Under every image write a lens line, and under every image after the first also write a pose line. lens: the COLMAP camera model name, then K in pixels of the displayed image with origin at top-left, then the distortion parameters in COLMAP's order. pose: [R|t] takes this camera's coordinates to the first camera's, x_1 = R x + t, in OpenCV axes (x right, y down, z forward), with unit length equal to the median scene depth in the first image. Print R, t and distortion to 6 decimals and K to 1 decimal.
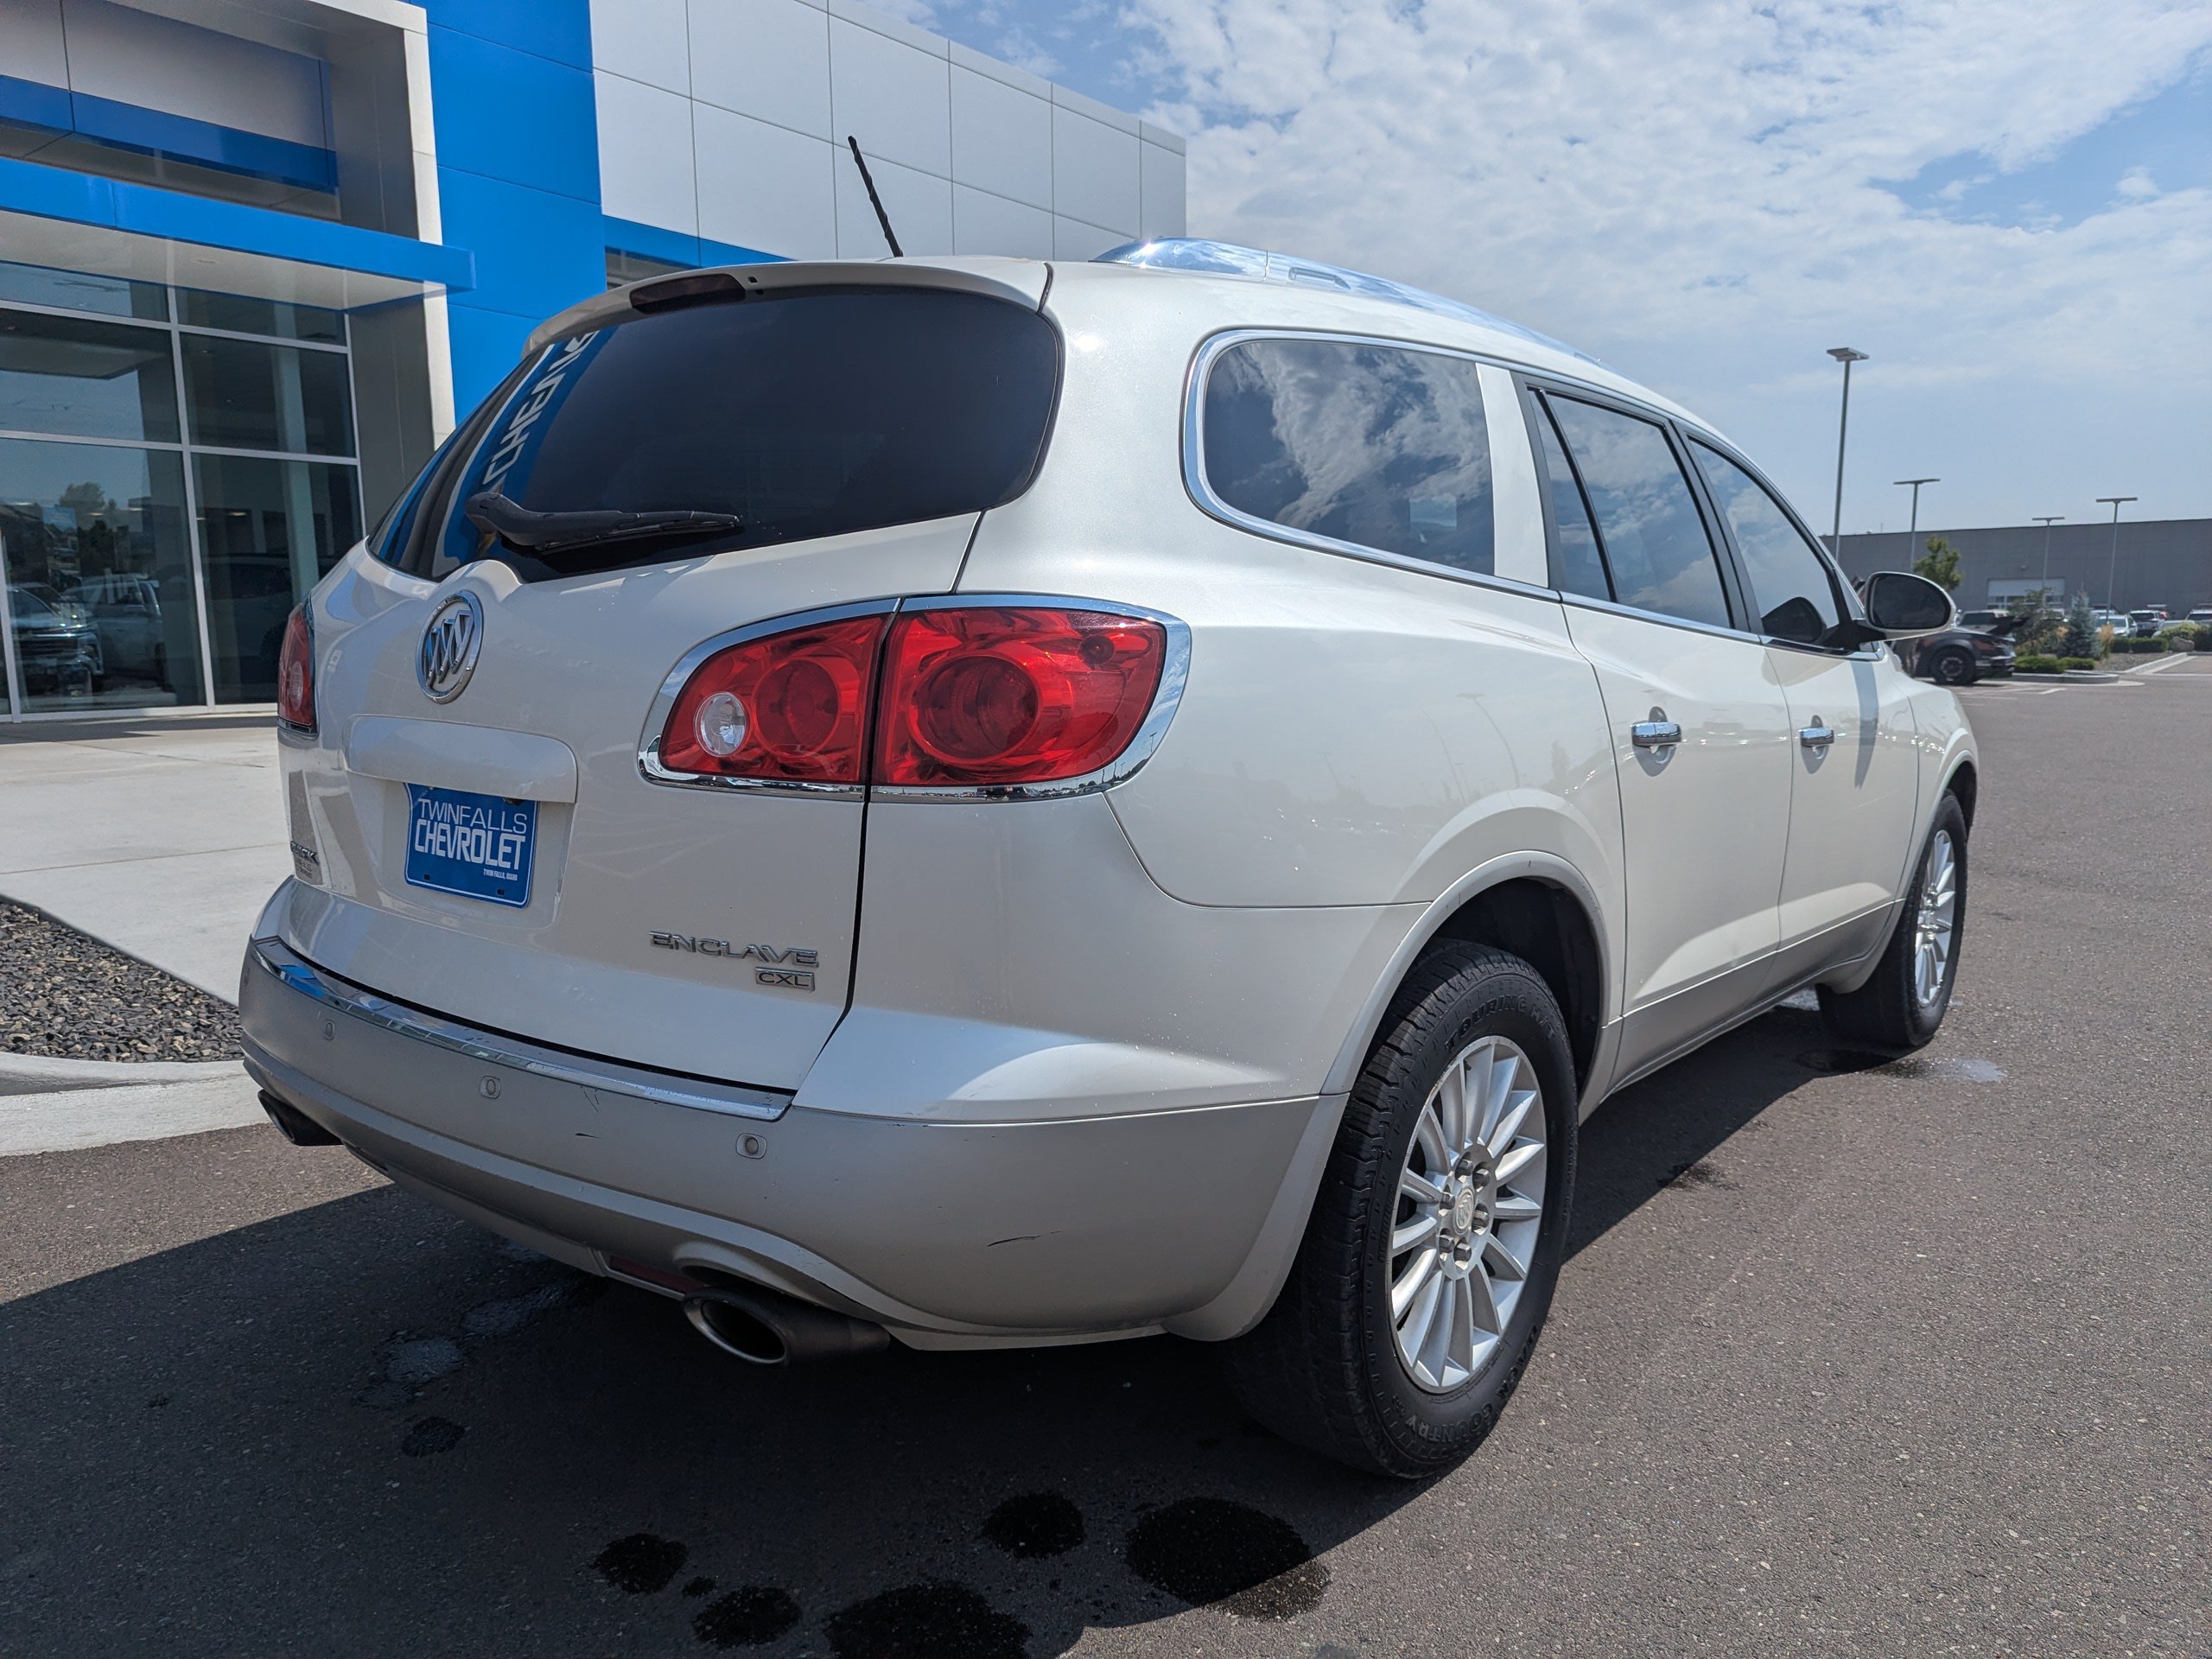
lens RADIAL K [[1609.0, 0, 1089.9], [0, 1609.0, 832.3], [0, 0, 1]] dist [0.044320, -0.021145]
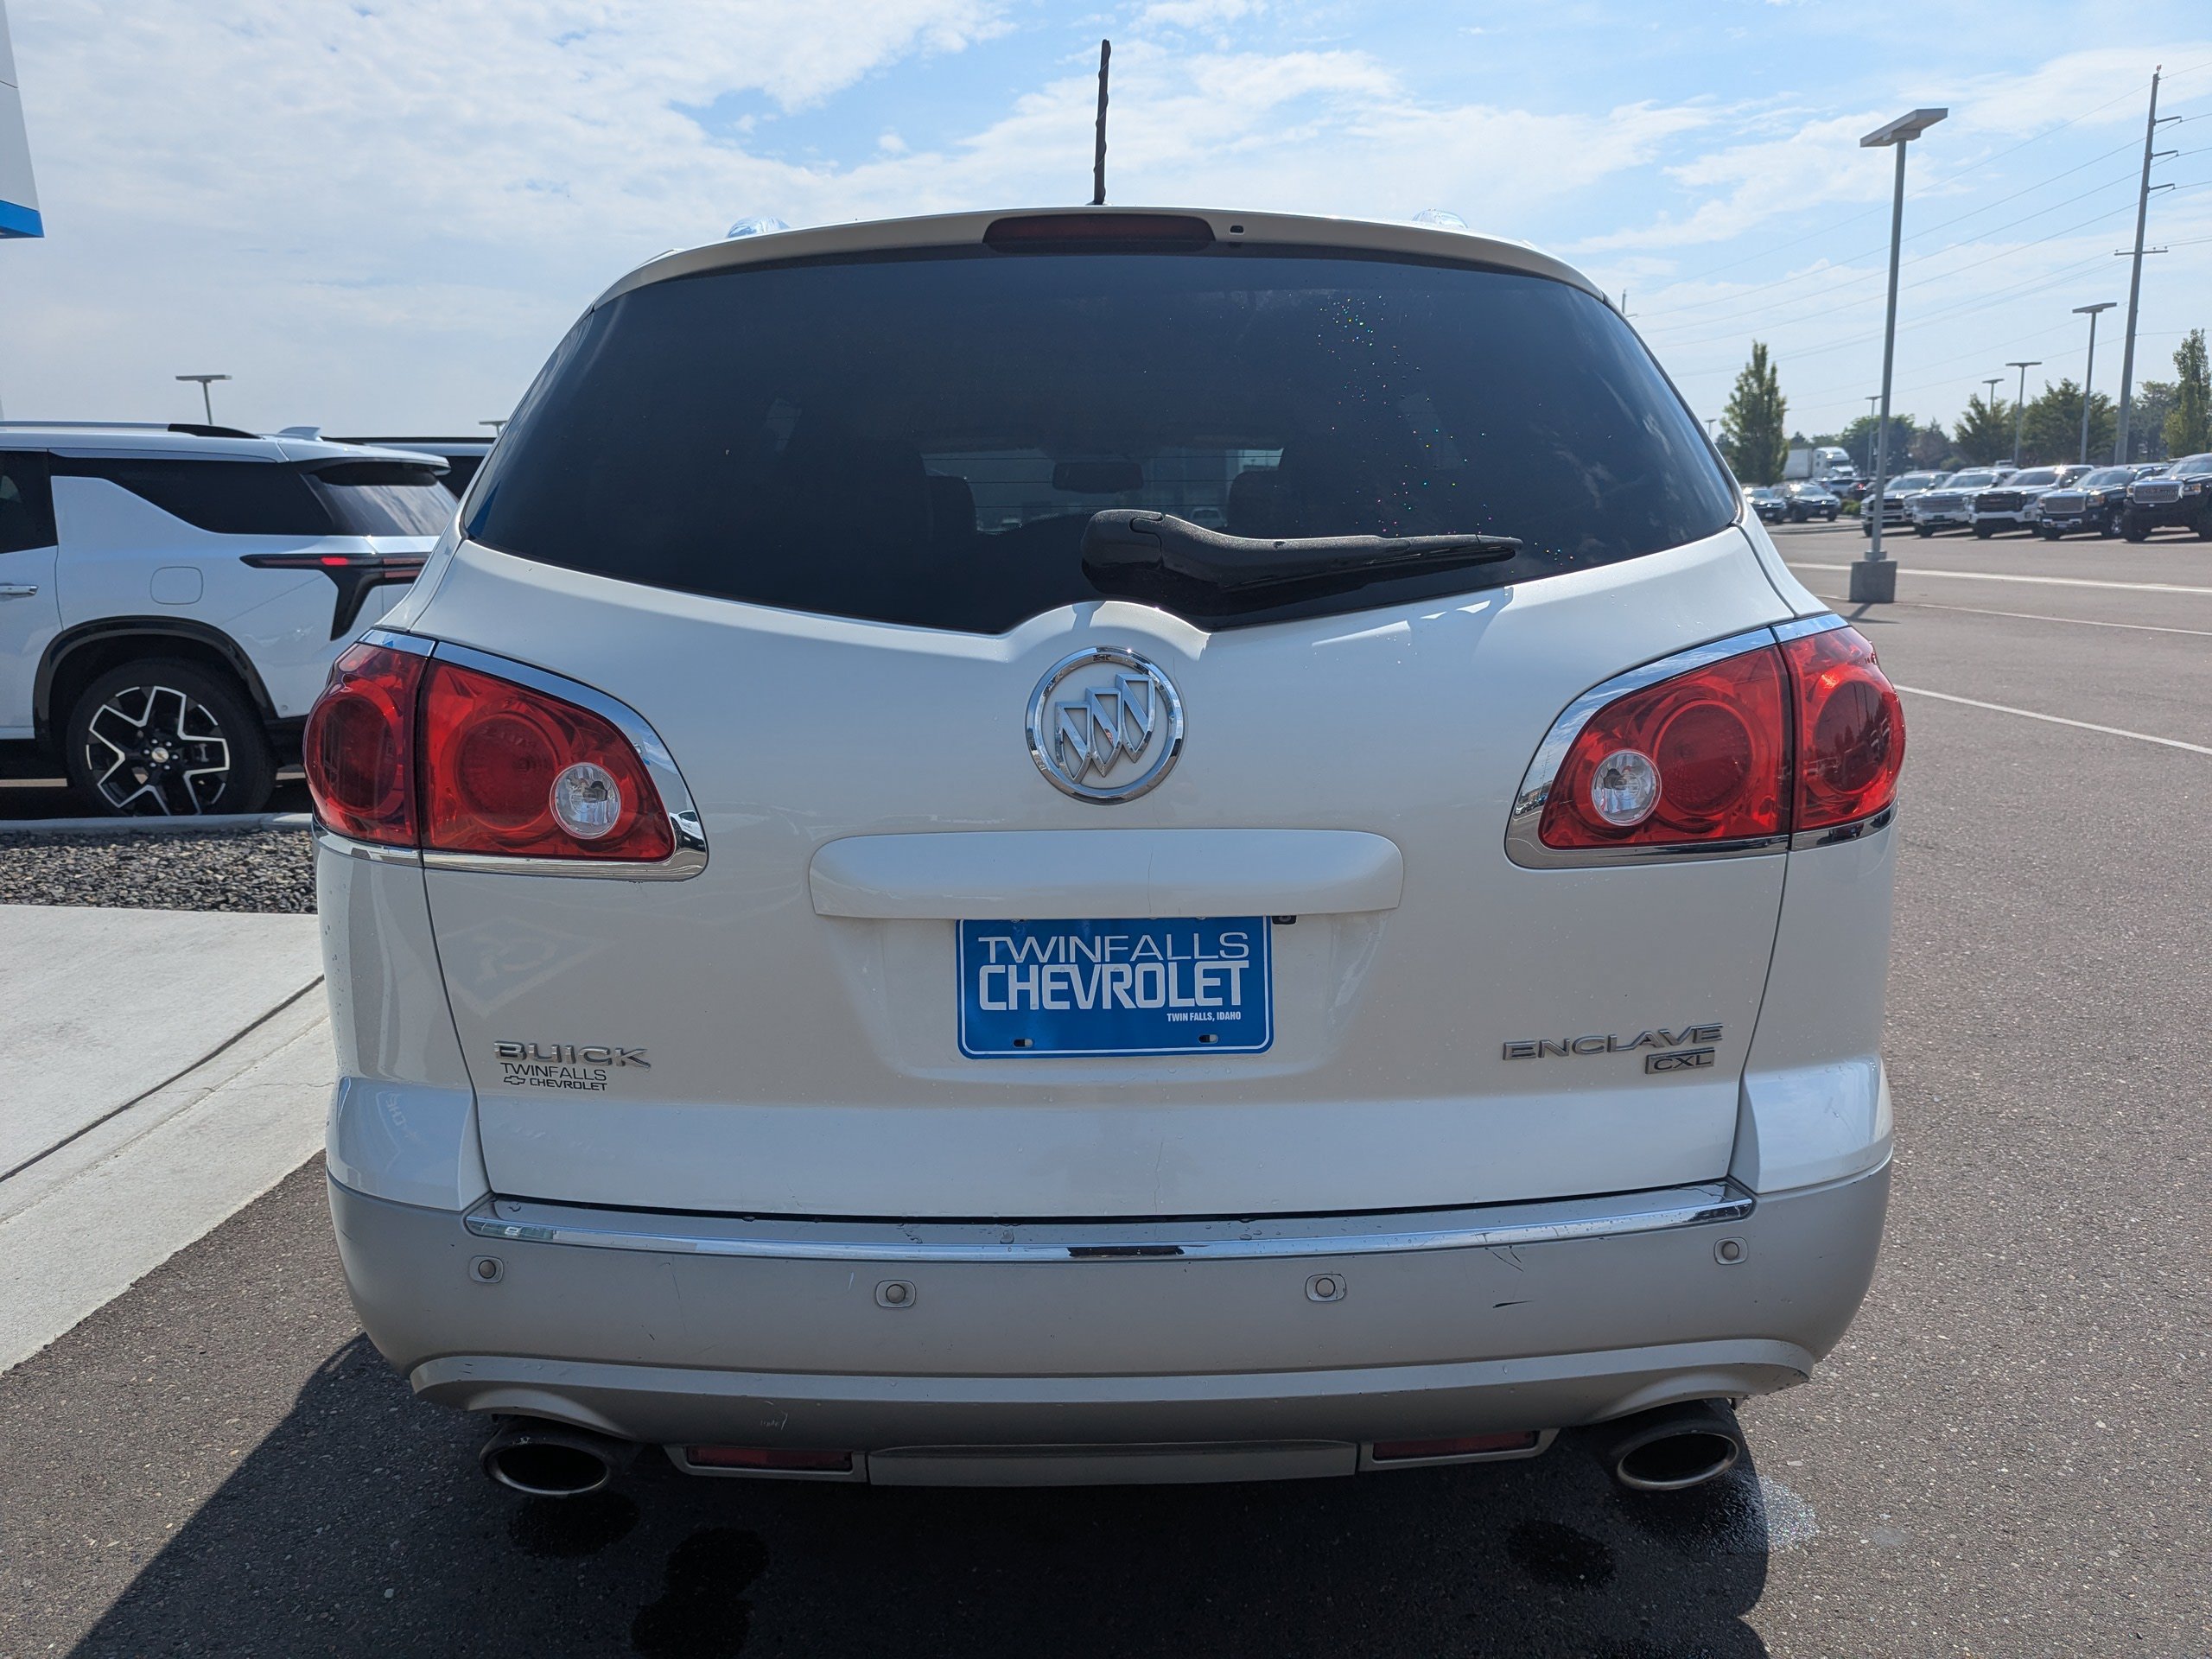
lens RADIAL K [[1609.0, 0, 1099.2], [0, 1609.0, 833.5], [0, 0, 1]] dist [0.044320, -0.021145]
pose [[0.767792, -0.139750, 0.625272, -0.866087], [0.108903, 0.990186, 0.087584, -0.130889], [-0.631376, 0.000848, 0.775476, 0.446159]]
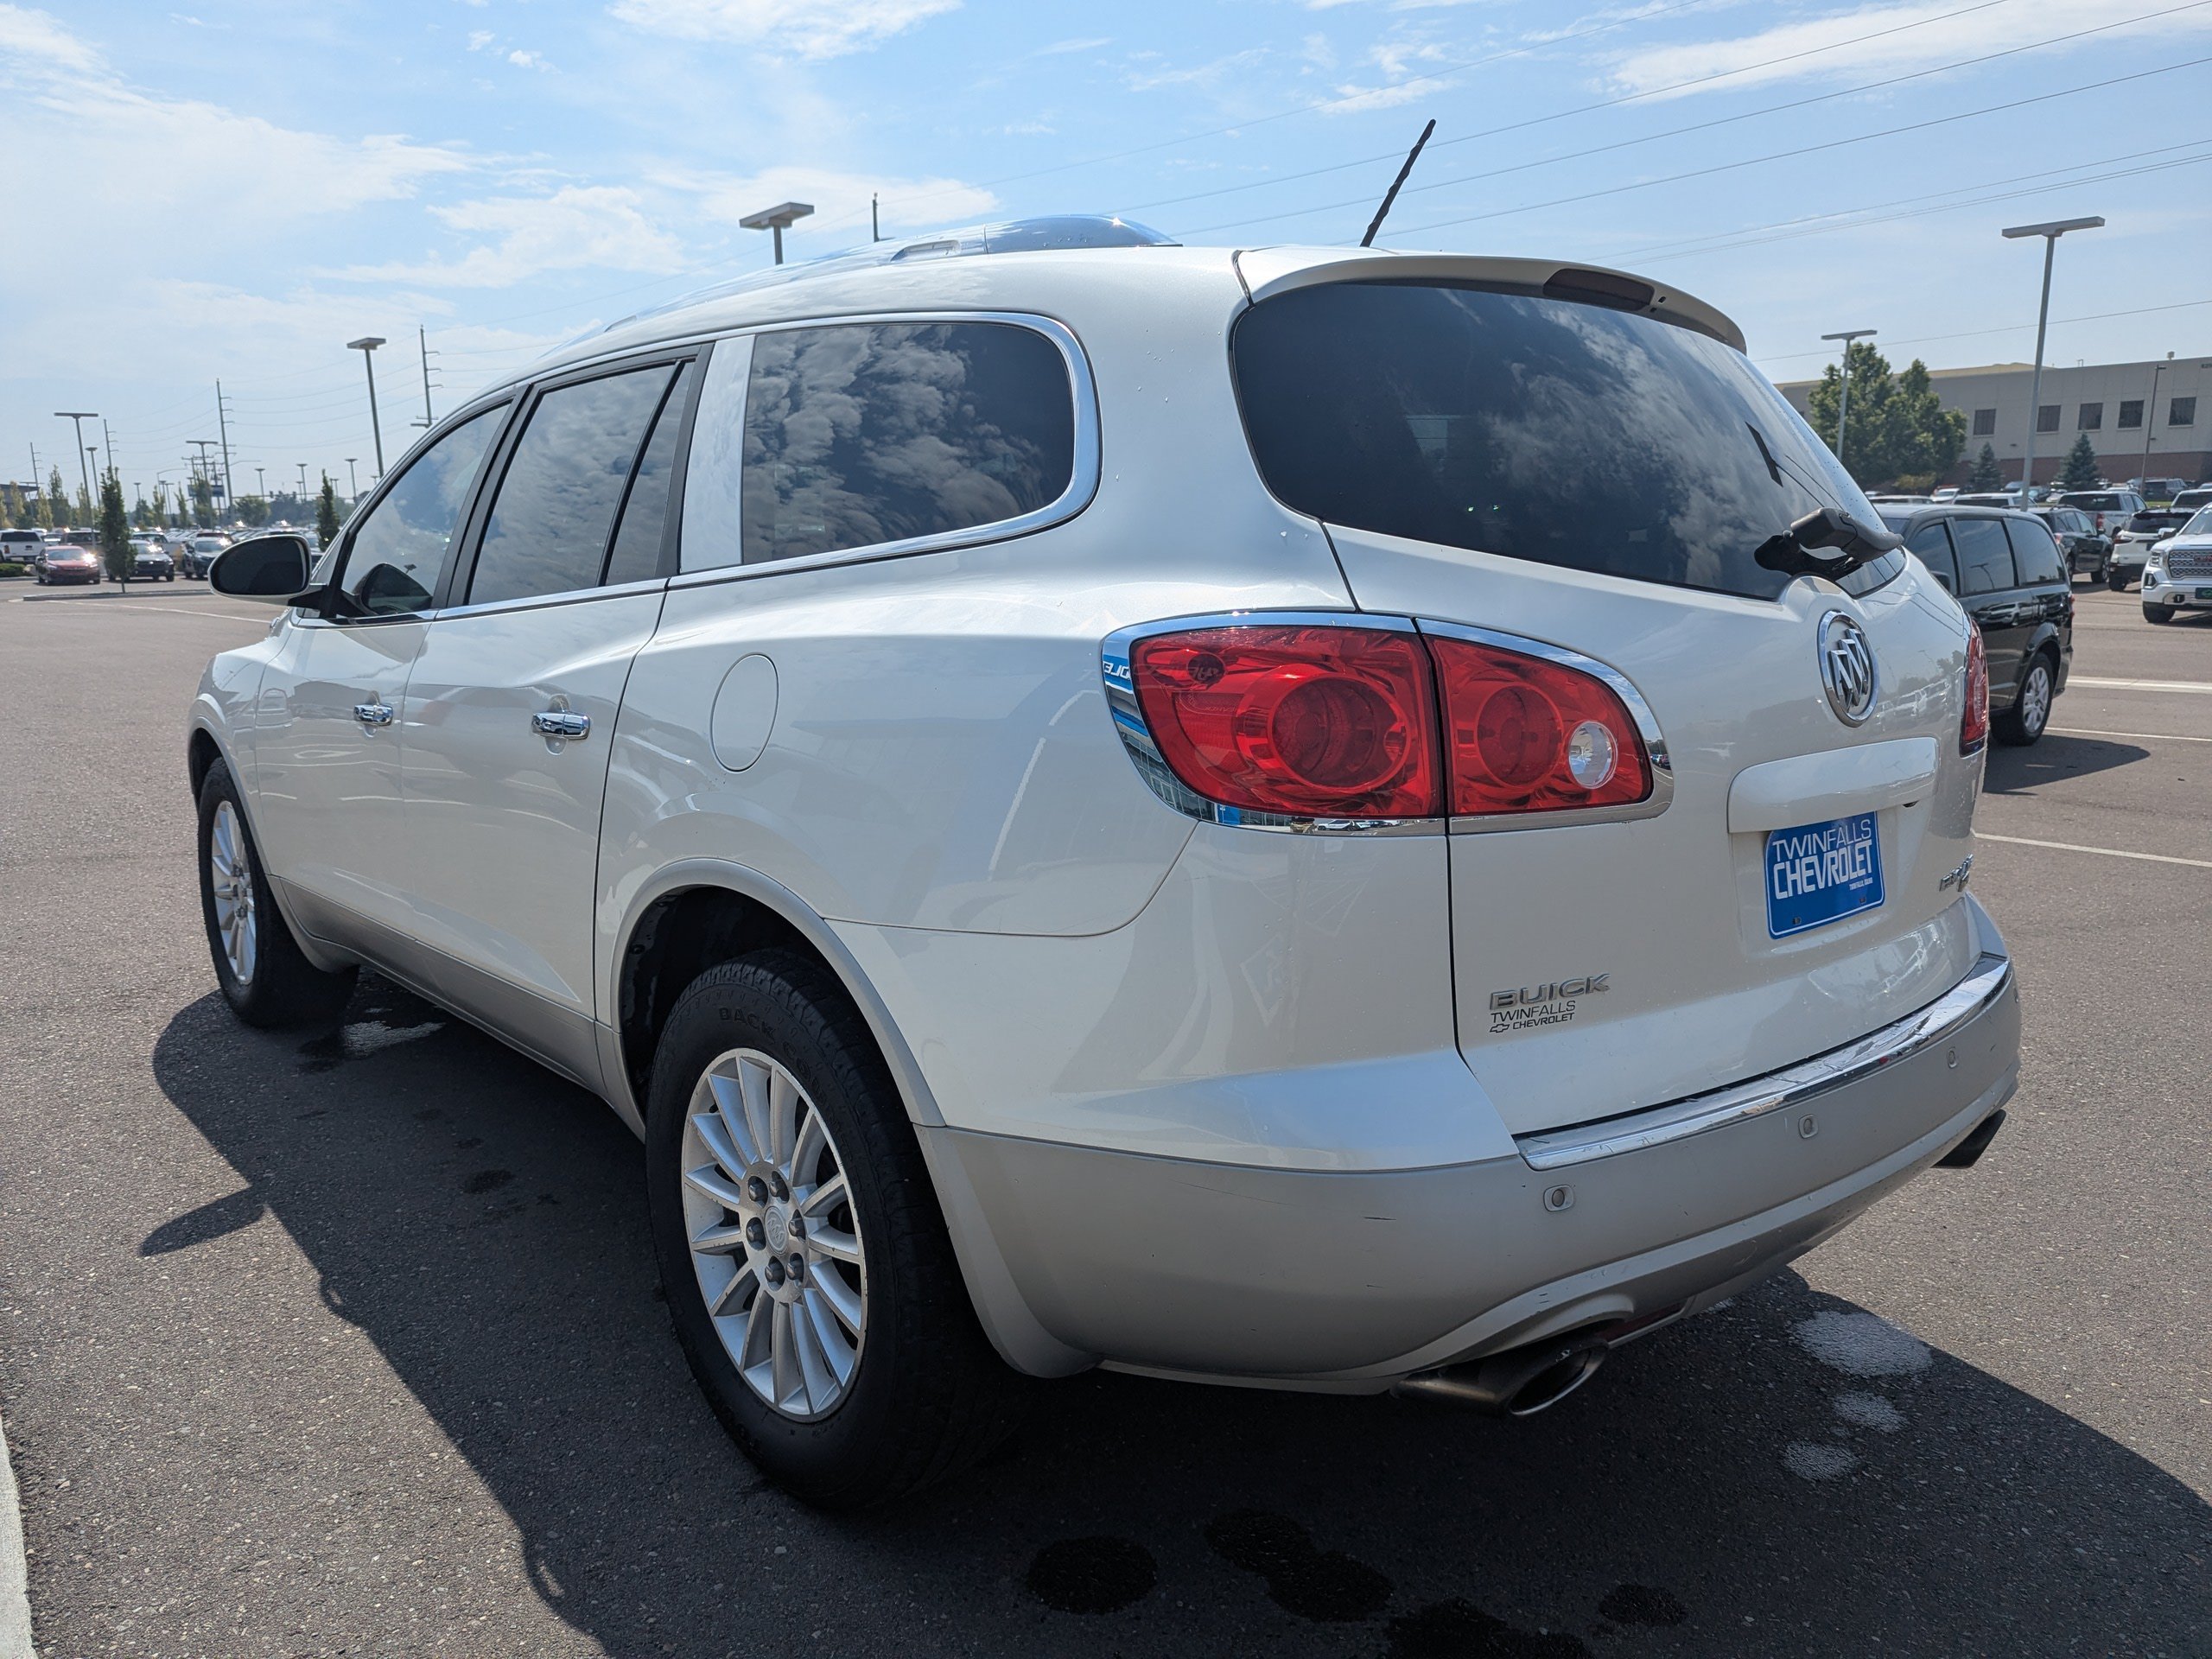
lens RADIAL K [[1609.0, 0, 1112.7], [0, 1609.0, 826.7], [0, 0, 1]] dist [0.044320, -0.021145]
pose [[0.166085, -0.171414, 0.971099, -1.441557], [0.138957, 0.979018, 0.149046, -0.229541], [-0.976272, 0.110186, 0.186420, 1.271828]]
